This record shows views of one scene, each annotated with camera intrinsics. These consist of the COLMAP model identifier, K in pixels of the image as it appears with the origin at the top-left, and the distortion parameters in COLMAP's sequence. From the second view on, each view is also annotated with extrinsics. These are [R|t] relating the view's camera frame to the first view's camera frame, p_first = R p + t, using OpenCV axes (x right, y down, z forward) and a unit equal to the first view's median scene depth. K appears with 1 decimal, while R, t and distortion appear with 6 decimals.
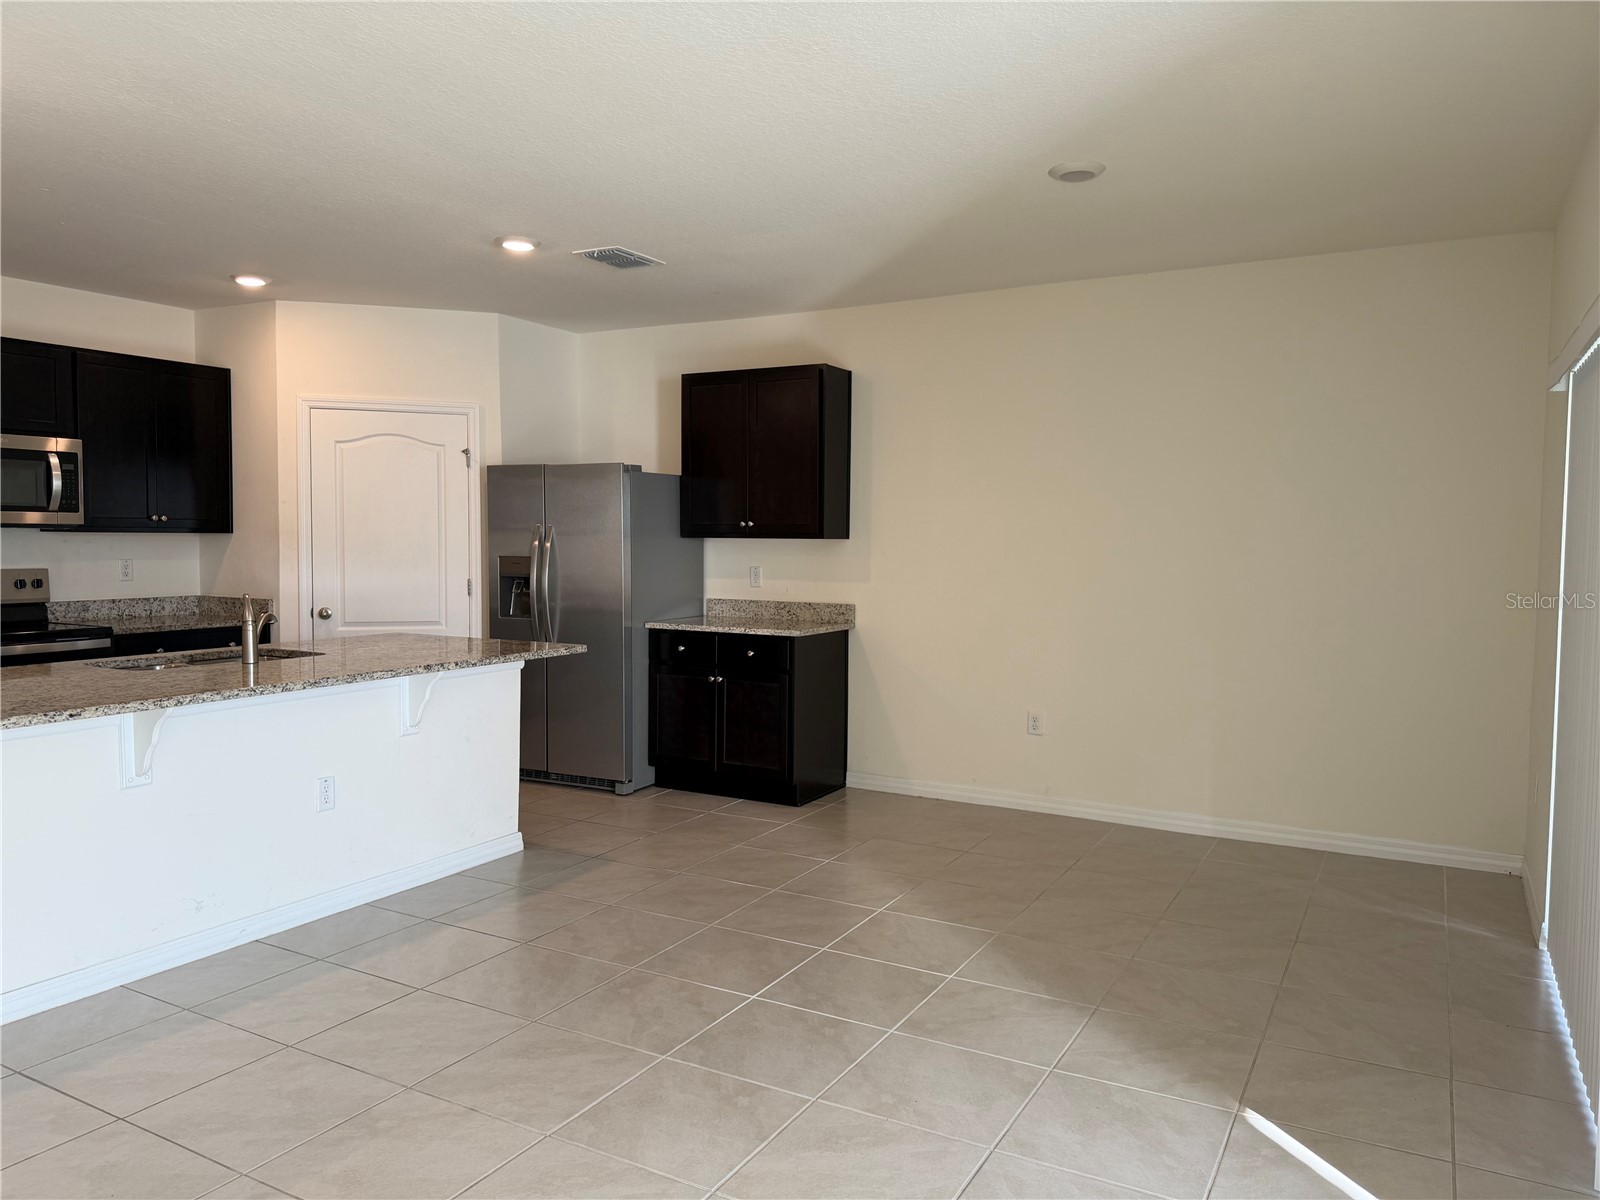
lens RADIAL K [[1134.1, 0, 795.5], [0, 1134.1, 598.6], [0, 0, 1]] dist [0.075073, -0.106483]
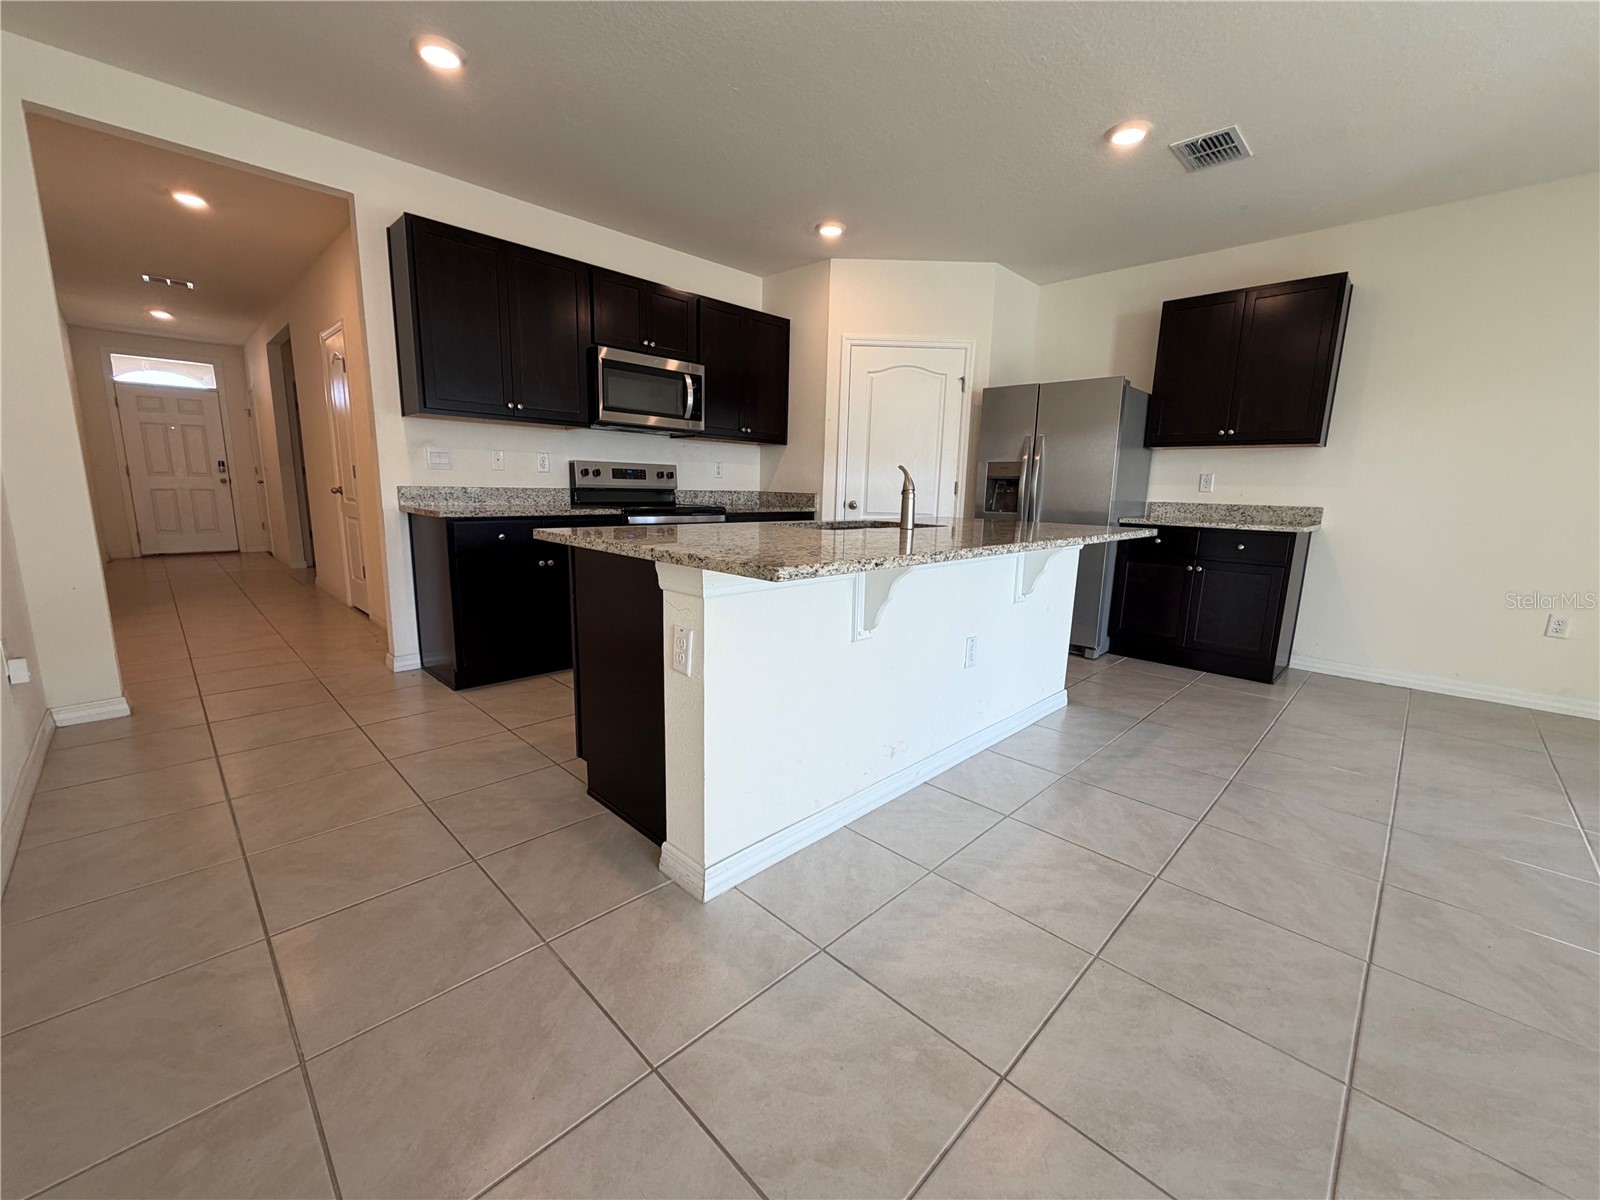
lens RADIAL K [[642.8, 0, 798.2], [0, 642.8, 602.7], [0, 0, 1]] dist [-0.000934, 0.000558]
pose [[0.964058, 0.062472, -0.258242, -0.278593], [-0.031019, 0.991782, 0.124124, 0.035829], [0.263874, -0.111652, 0.958073, 0.255483]]
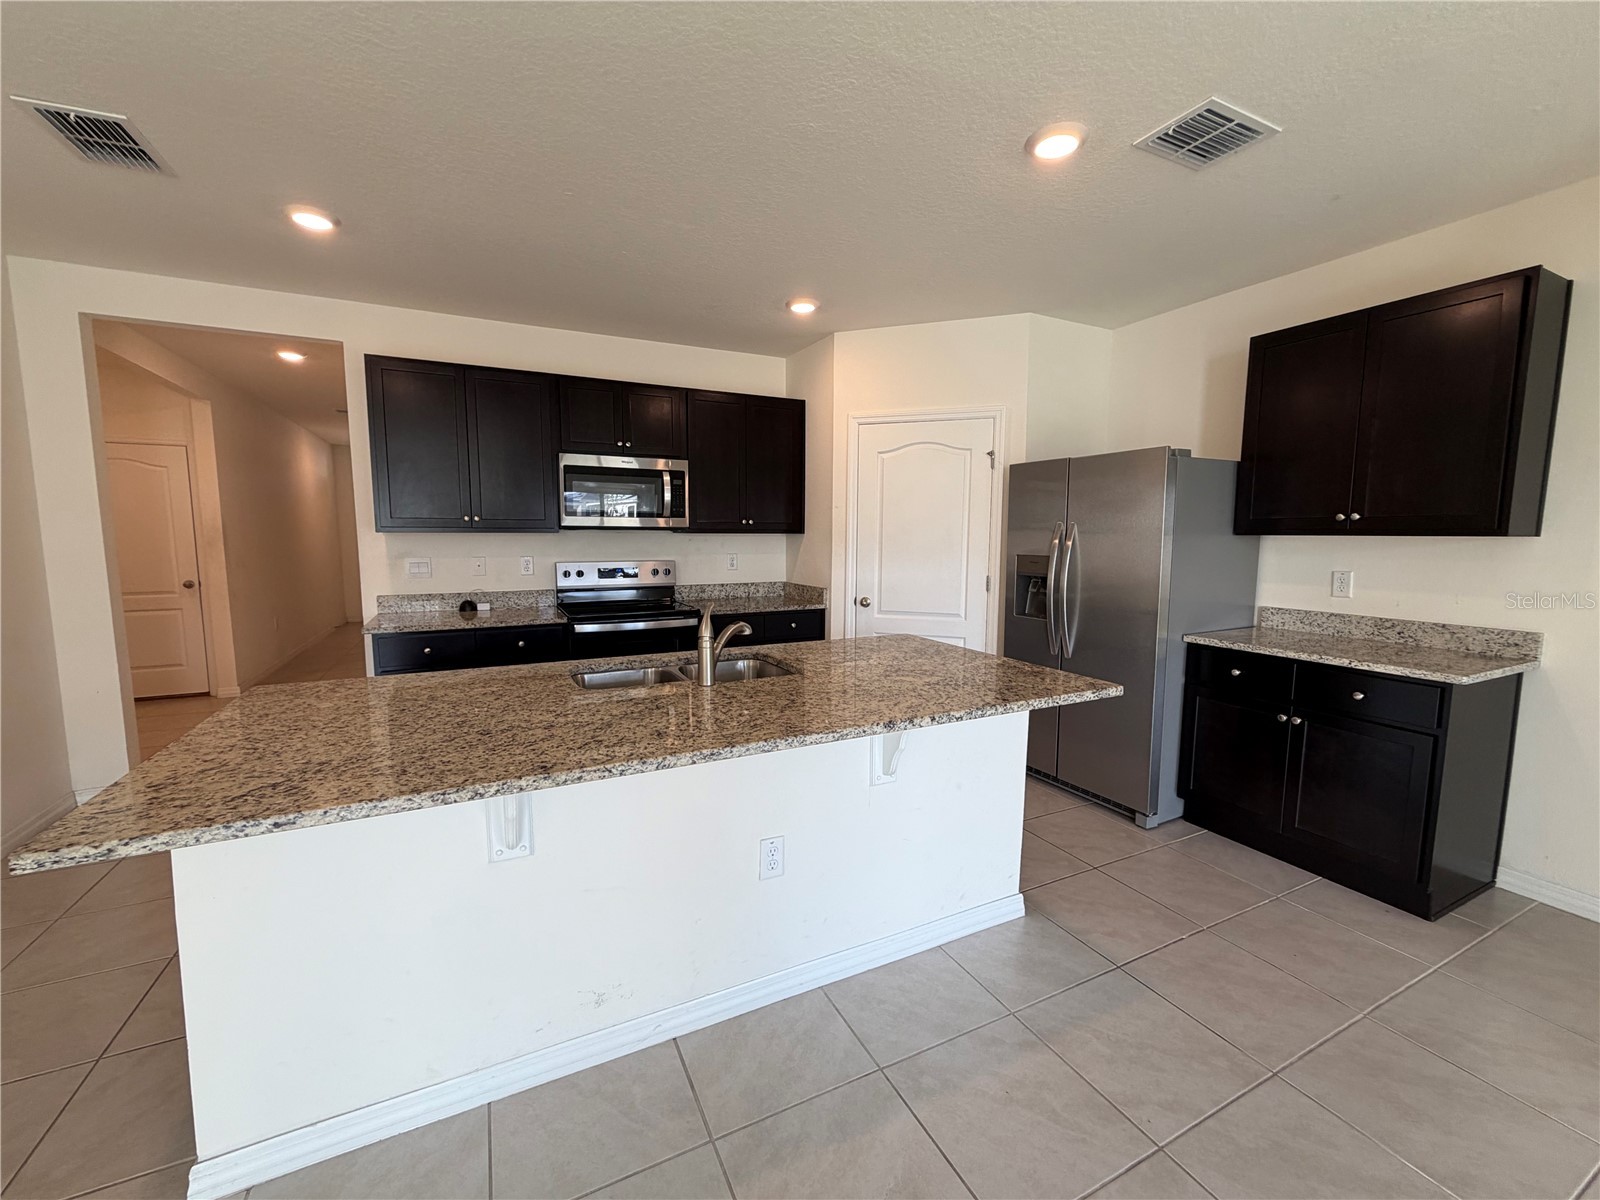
lens RADIAL K [[642.8, 0, 797.6], [0, 642.8, 601.8], [0, 0, 1]] dist [-0.000934, 0.000558]
pose [[0.824528, 0.055088, -0.563133, -0.101815], [-0.027586, 0.997979, 0.057236, -0.023804], [0.565148, -0.031658, 0.824382, 0.435075]]
